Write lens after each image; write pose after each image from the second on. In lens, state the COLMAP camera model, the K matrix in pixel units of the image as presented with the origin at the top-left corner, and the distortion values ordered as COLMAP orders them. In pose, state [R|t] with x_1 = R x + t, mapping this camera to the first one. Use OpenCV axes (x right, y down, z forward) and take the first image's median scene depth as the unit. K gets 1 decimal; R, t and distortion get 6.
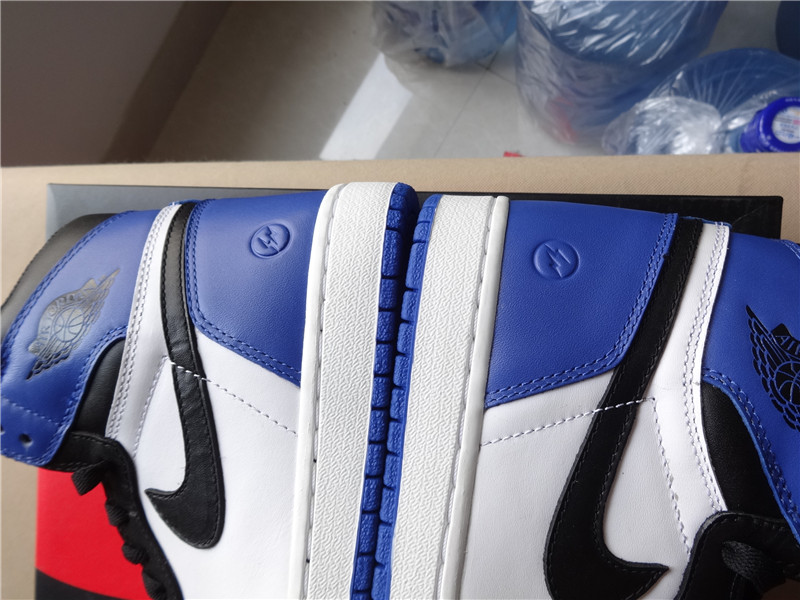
lens RADIAL K [[609.2, 0, 400.3], [0, 609.2, 294.4], [0, 0, 1]] dist [0.000016, -0.006670]
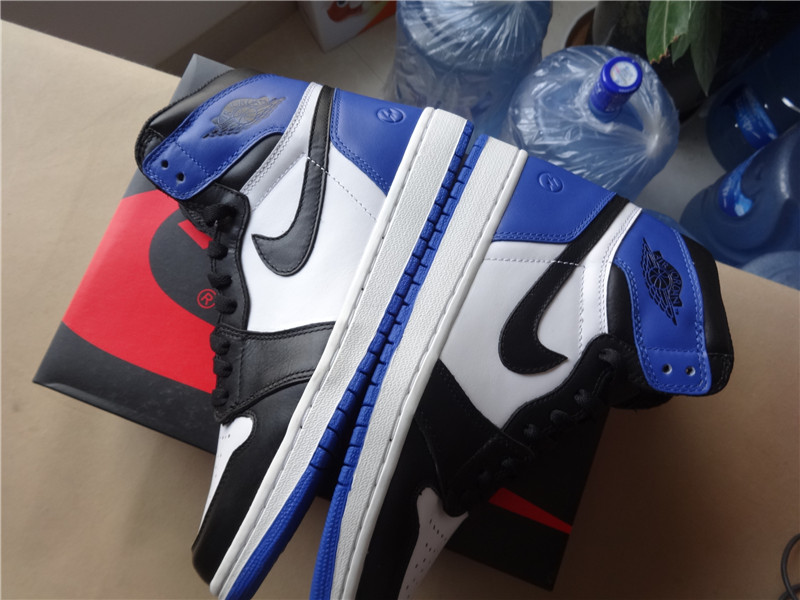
lens RADIAL K [[609.9, 0, 397.0], [0, 609.9, 293.5], [0, 0, 1]] dist [-0.014259, 0.002583]
pose [[0.929044, 0.343741, 0.136816, -0.069607], [-0.316394, 0.929862, -0.187753, 0.176482], [-0.191759, 0.131143, 0.972641, -0.137662]]
